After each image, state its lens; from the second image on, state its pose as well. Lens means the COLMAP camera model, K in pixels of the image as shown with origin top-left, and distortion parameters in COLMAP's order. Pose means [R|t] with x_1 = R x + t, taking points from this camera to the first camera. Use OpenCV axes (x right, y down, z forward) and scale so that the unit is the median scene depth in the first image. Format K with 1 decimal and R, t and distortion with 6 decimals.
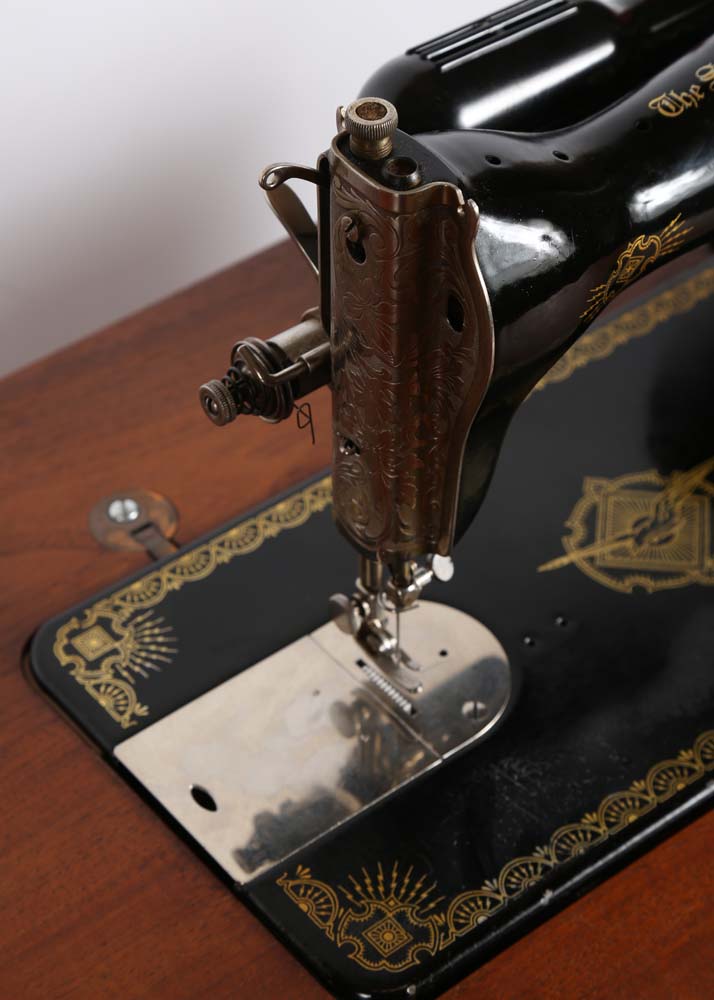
lens RADIAL K [[2734.8, 0, 354.3], [0, 2734.8, 477.7], [0, 0, 1]] dist [0.401856, 0.000000]
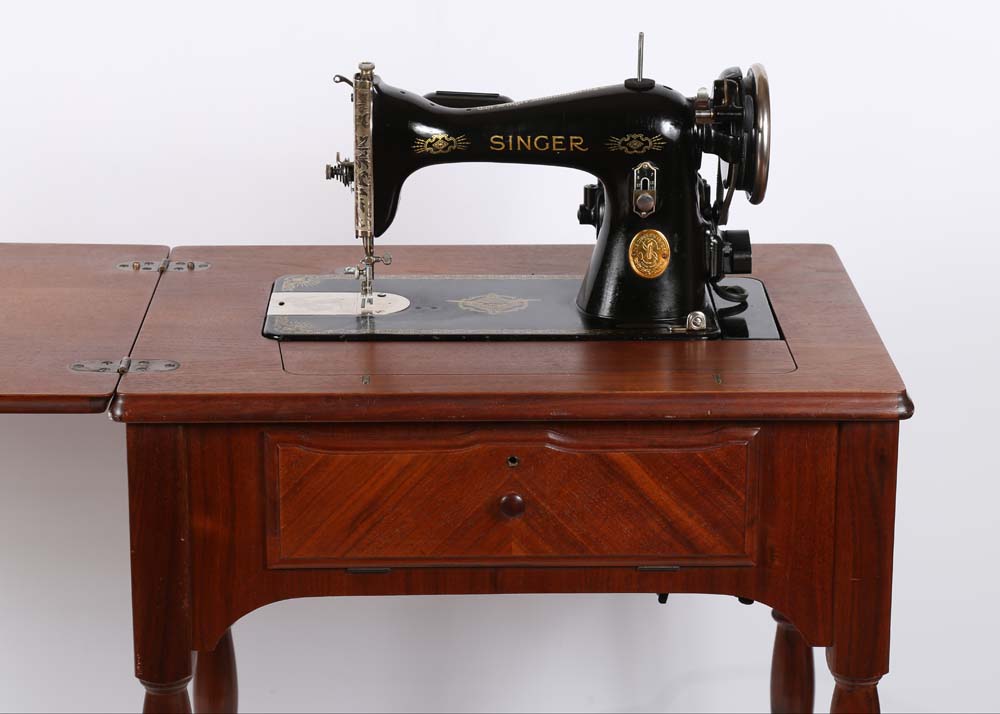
lens RADIAL K [[2606.6, 0, 516.6], [0, 2606.6, 339.9], [0, 0, 1]] dist [0.385108, 0.000000]
pose [[0.792577, 0.190643, -0.579203, 1.664887], [-0.423369, 0.855647, -0.297701, 0.825188], [0.438839, 0.481168, 0.758879, -0.921123]]
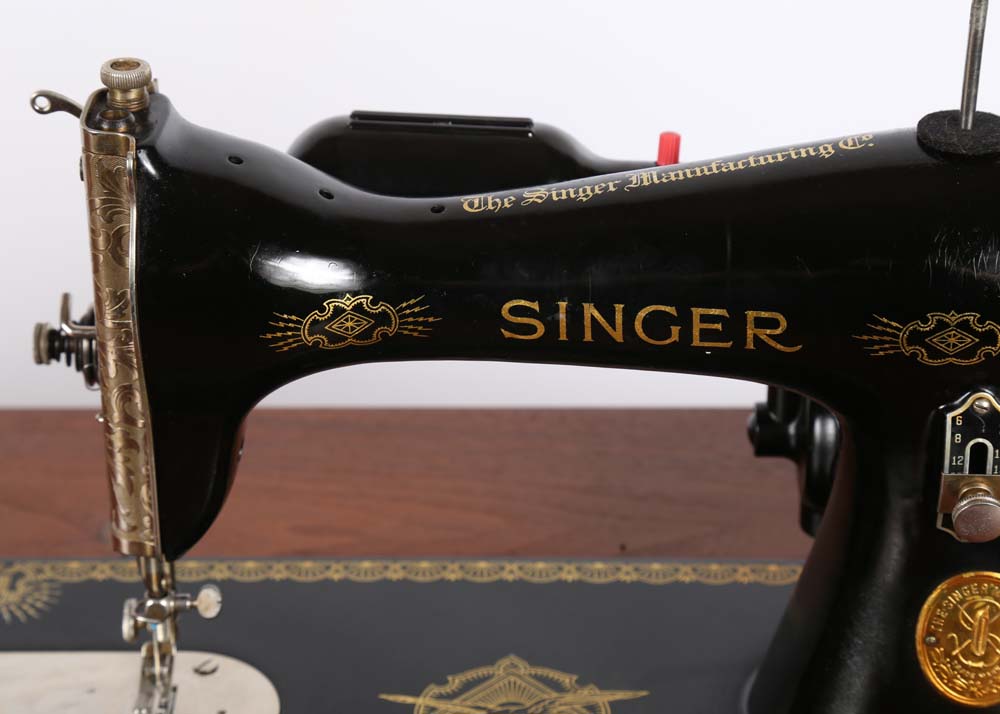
lens RADIAL K [[2668.0, 0, 488.9], [0, 2668.0, 360.7], [0, 0, 1]] dist [0.371994, 0.000000]
pose [[0.771728, 0.297222, -0.562224, 0.611290], [-0.434713, 0.891819, -0.125237, 0.031074], [0.464178, 0.341055, 0.817447, 0.214746]]
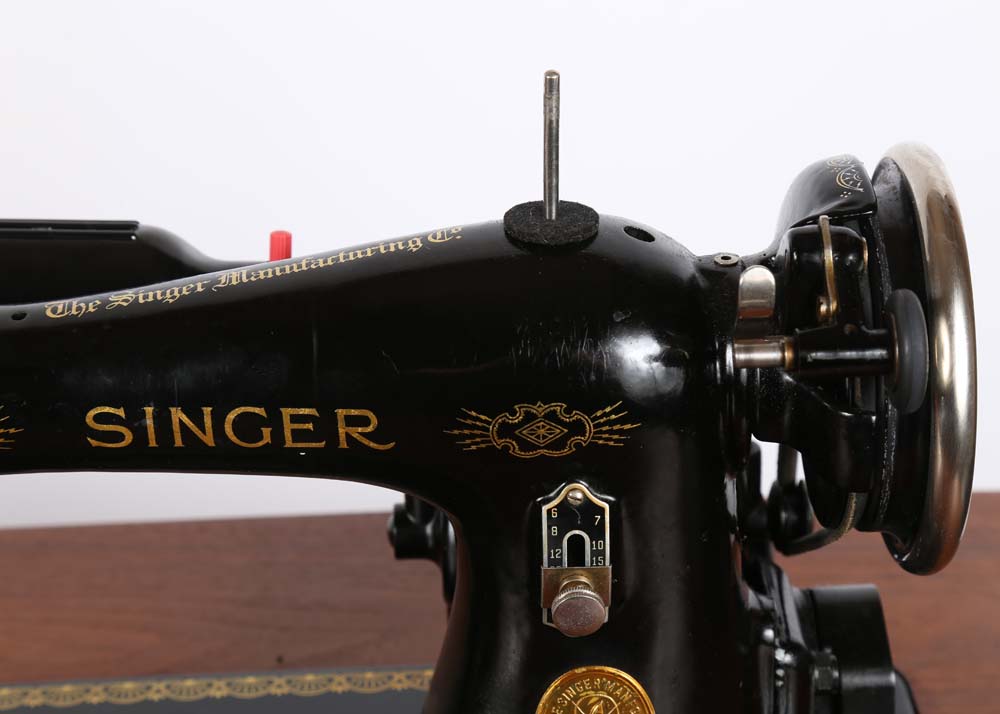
lens RADIAL K [[2668.0, 0, 490.3], [0, 2668.0, 361.5], [0, 0, 1]] dist [0.371994, 0.000000]
pose [[0.806769, 0.244386, -0.537958, 0.672261], [-0.394577, 0.900527, -0.182647, -0.005663], [0.439809, 0.359619, 0.822947, 0.275506]]
